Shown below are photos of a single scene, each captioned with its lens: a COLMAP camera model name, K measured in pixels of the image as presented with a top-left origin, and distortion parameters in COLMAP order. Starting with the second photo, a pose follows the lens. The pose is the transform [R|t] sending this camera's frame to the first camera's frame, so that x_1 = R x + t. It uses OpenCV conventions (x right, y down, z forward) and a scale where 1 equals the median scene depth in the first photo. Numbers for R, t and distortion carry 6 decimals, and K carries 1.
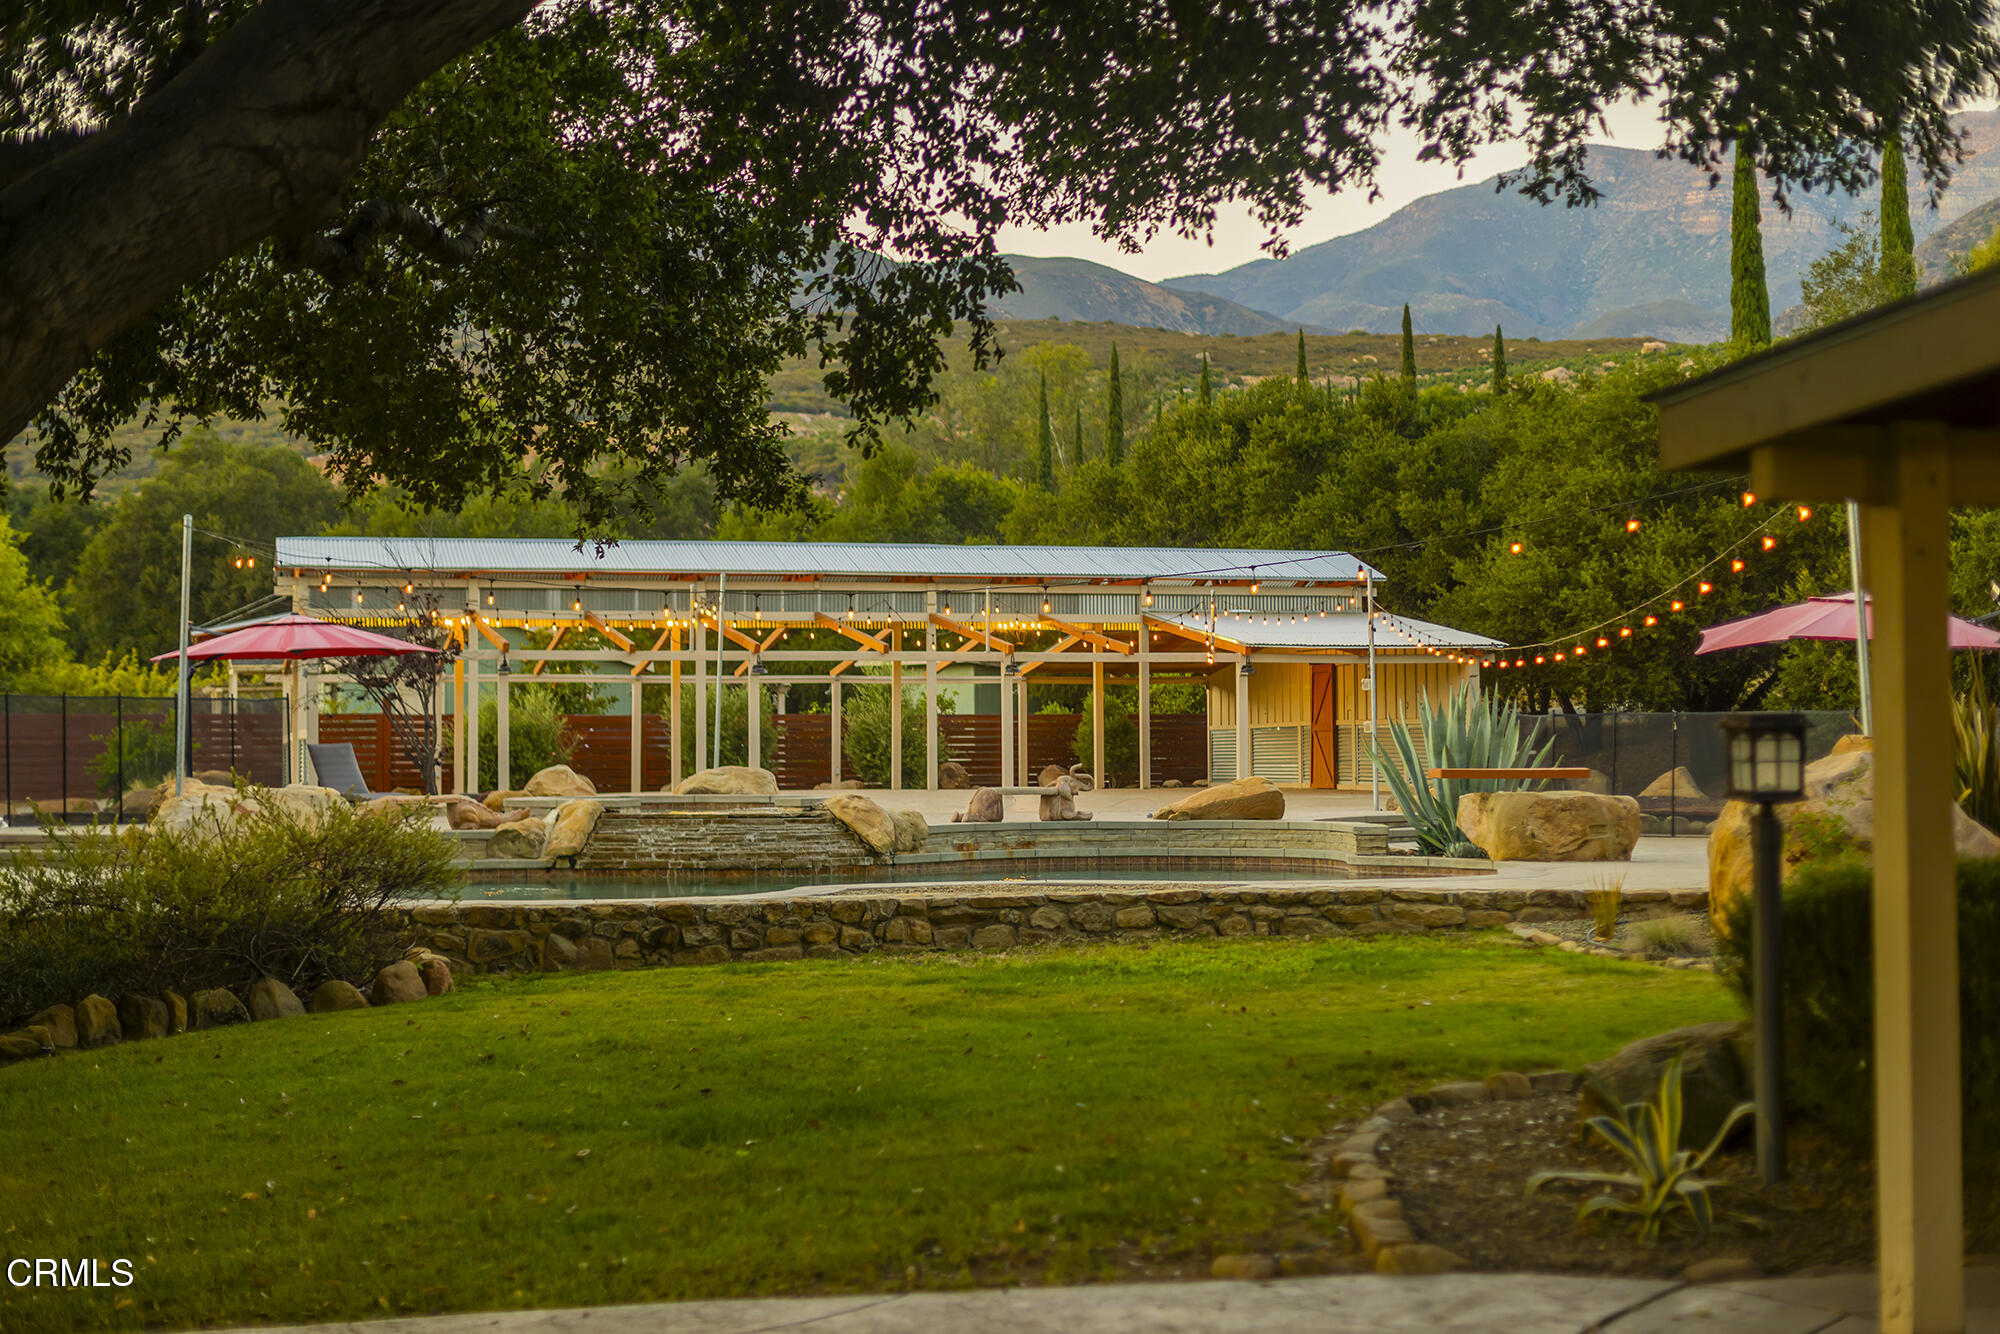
lens RADIAL K [[2890.4, 0, 998.1], [0, 2890.4, 668.2], [0, 0, 1]] dist [0.005029, 0.000000]
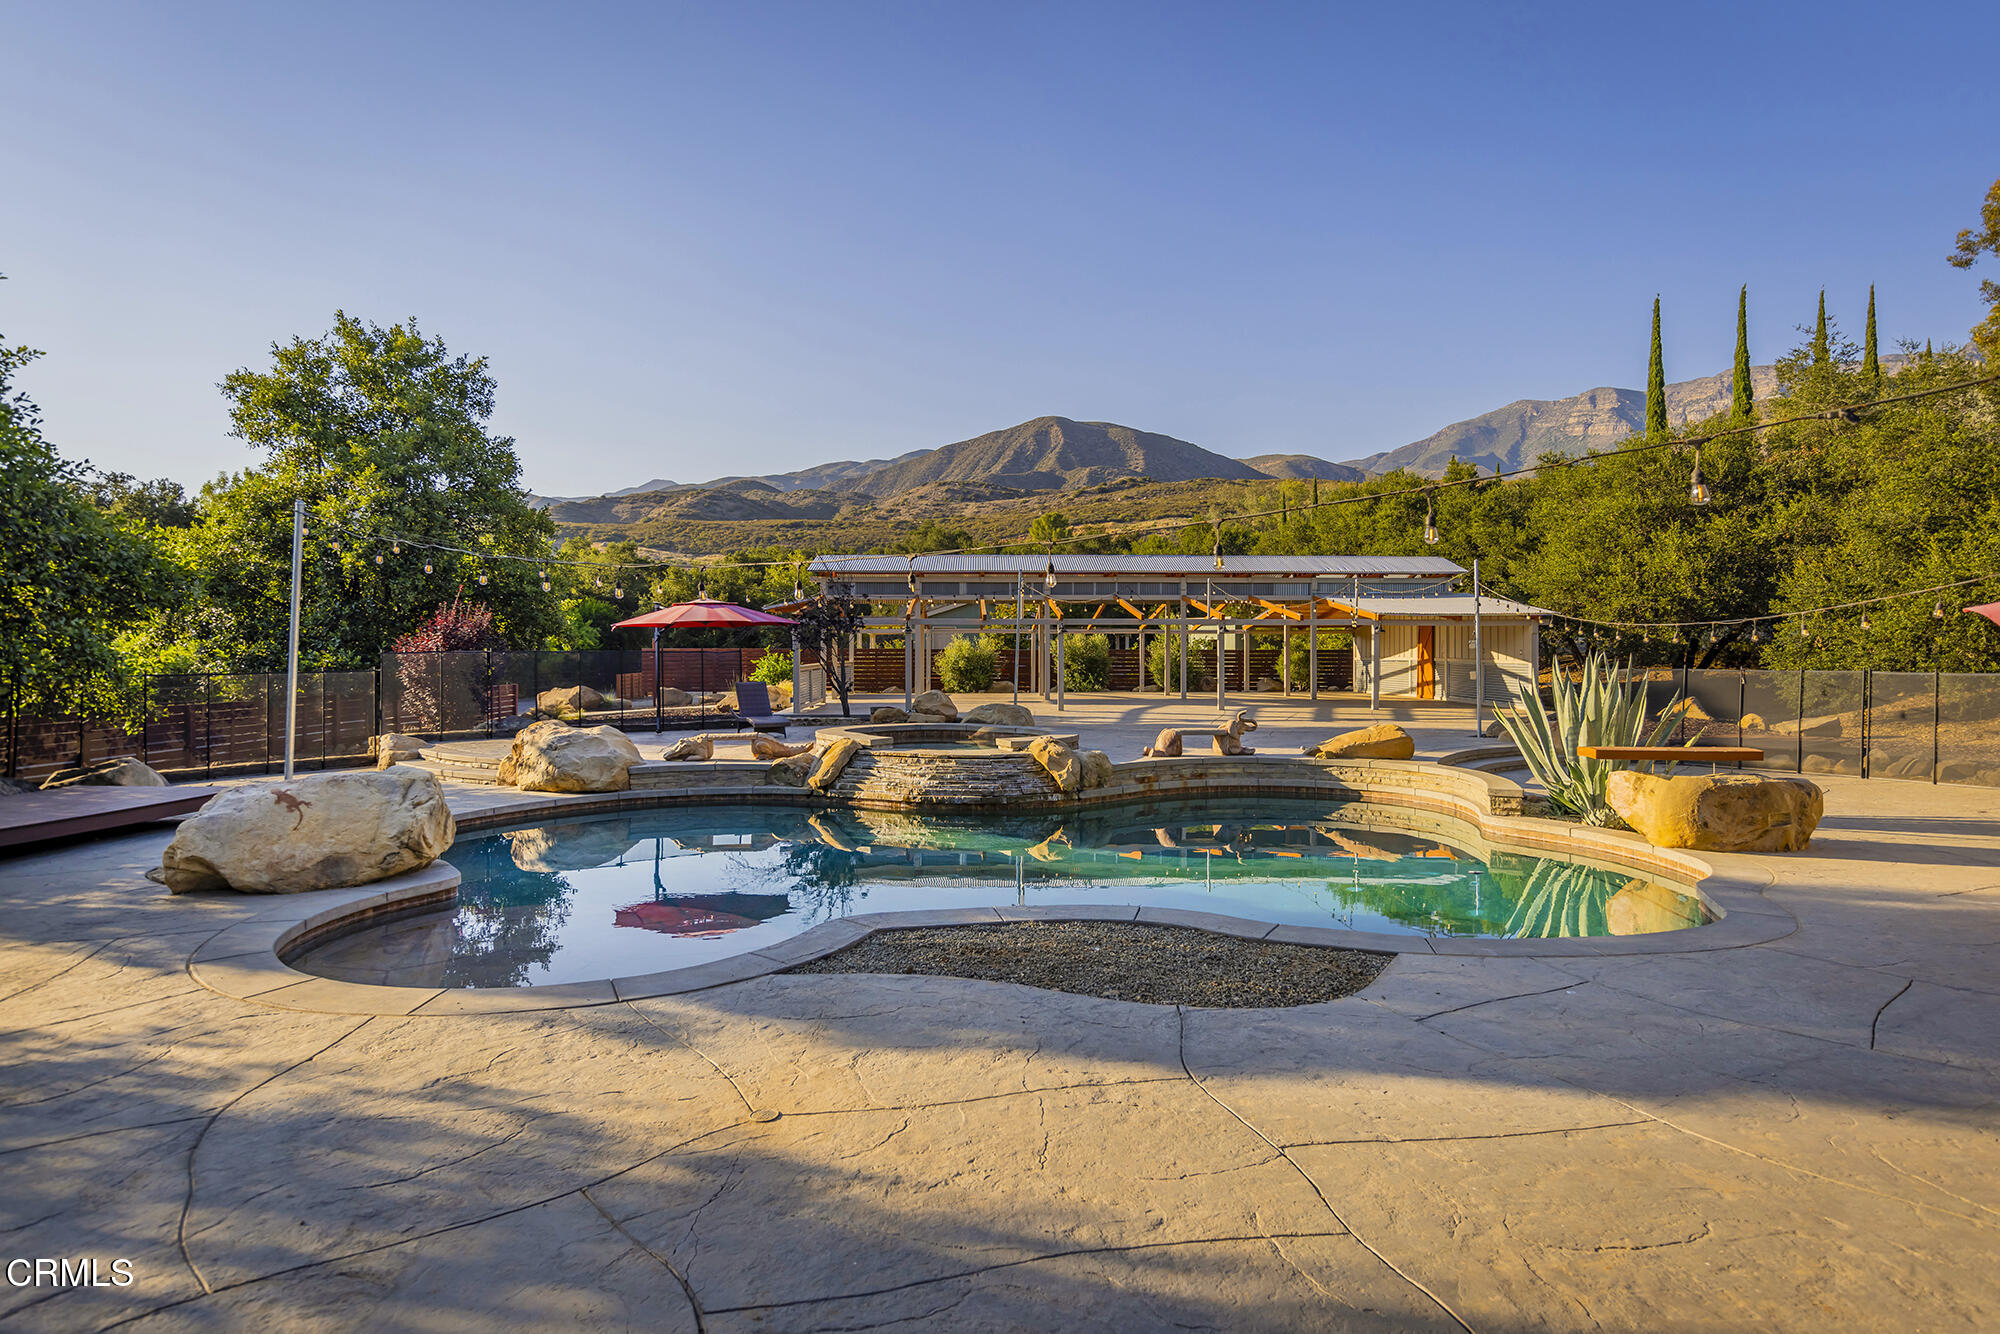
lens RADIAL K [[1077.0, 0, 986.2], [0, 1077.0, 665.0], [0, 0, 1]] dist [0.000177, 0.001254]
pose [[0.966857, 0.009102, -0.255155, 0.027857], [0.002419, 0.998993, 0.044803, -0.006703], [0.255306, -0.043935, 0.965862, 0.362544]]
